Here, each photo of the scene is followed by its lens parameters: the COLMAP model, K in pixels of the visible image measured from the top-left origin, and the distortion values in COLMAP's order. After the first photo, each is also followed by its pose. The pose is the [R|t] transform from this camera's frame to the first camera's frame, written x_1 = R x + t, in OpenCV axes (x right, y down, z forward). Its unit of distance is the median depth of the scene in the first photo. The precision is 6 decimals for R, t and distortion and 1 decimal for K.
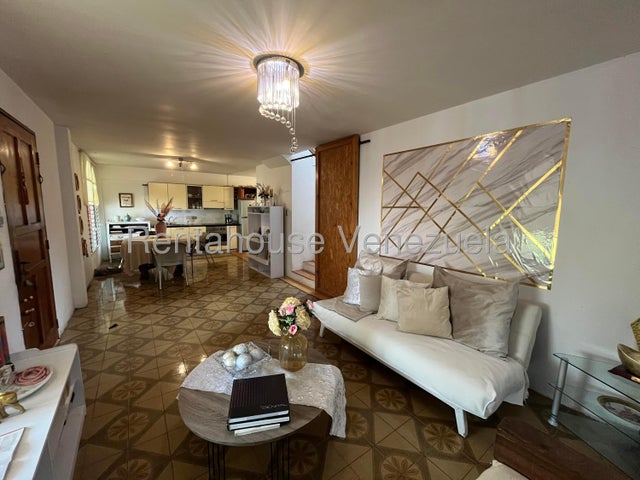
lens RADIAL K [[258.9, 0, 318.3], [0, 258.9, 238.5], [0, 0, 1]] dist [-0.000242, -0.000141]
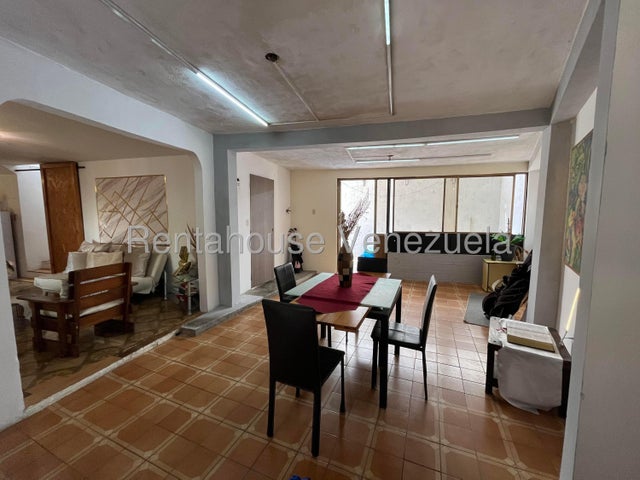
lens RADIAL K [[258.9, 0, 318.3], [0, 258.9, 238.5], [0, 0, 1]] dist [-0.000242, -0.000141]
pose [[0.779852, -0.071213, 0.621900, 0.154375], [0.082999, 0.996499, 0.010028, 0.067300], [-0.620437, 0.043796, 0.783032, -0.519075]]
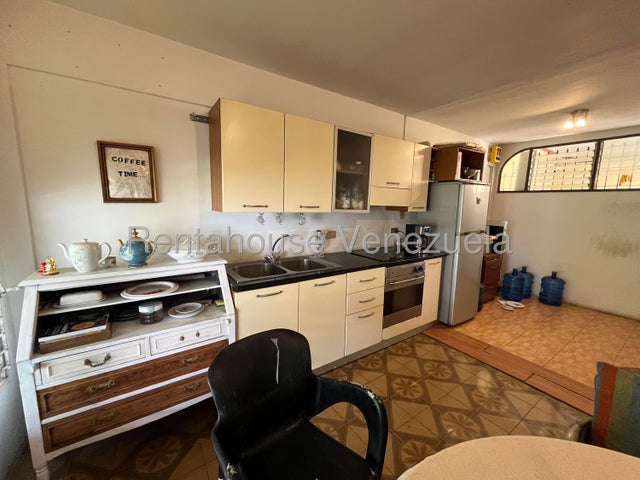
lens RADIAL K [[256.7, 0, 320.0], [0, 256.7, 240.0], [0, 0, 1]] dist [0.000205, 0.000180]
pose [[0.999501, 0.015315, -0.027619, -0.611962], [-0.014531, 0.999493, 0.028344, -0.103868], [0.028039, -0.027928, 0.999217, 0.838923]]
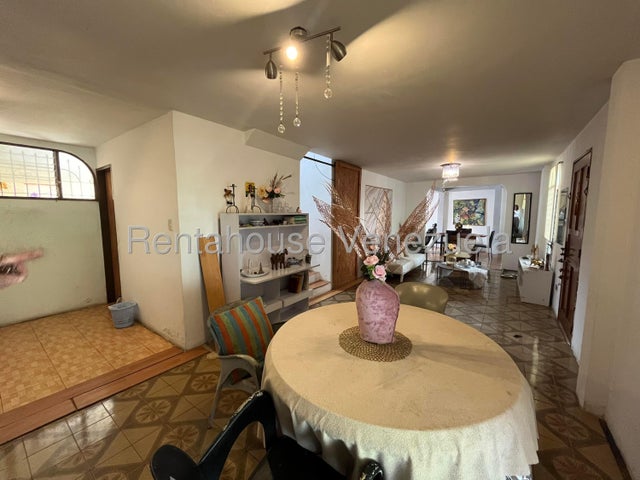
lens RADIAL K [[258.9, 0, 318.3], [0, 258.9, 238.5], [0, 0, 1]] dist [-0.000242, -0.000141]
pose [[-0.318951, -0.104166, 0.942030, -0.779116], [0.112885, 0.982692, 0.146883, -0.138556], [-0.941025, 0.153189, -0.301671, 1.067561]]
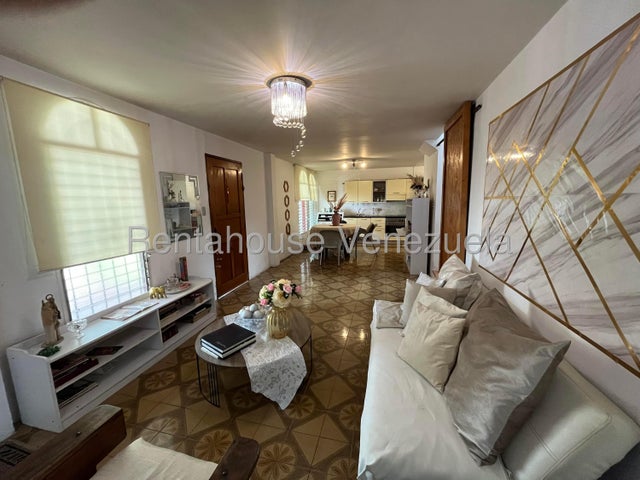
lens RADIAL K [[258.9, 0, 318.3], [0, 258.9, 238.5], [0, 0, 1]] dist [-0.000242, -0.000141]
pose [[0.647356, 0.088172, -0.757071, 0.255926], [-0.061829, 0.996088, 0.063140, -0.013379], [0.759676, 0.005935, 0.650275, 0.099239]]
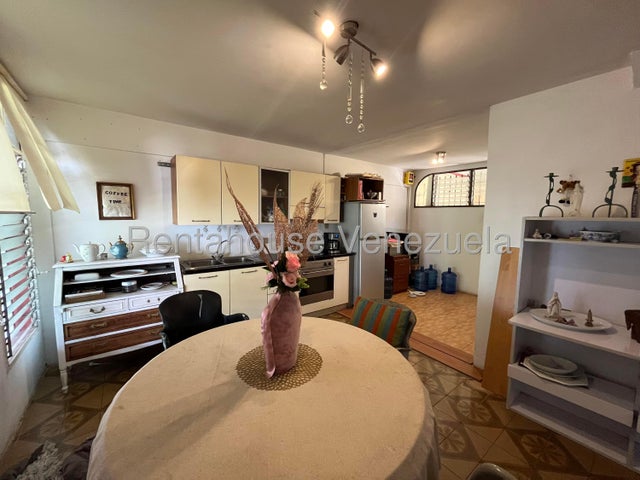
lens RADIAL K [[258.9, 0, 318.3], [0, 258.9, 238.5], [0, 0, 1]] dist [-0.000242, -0.000141]
pose [[0.999565, -0.004205, 0.029191, -0.502715], [0.005134, 0.999481, -0.031816, -0.086956], [-0.029042, 0.031952, 0.999067, 0.673804]]
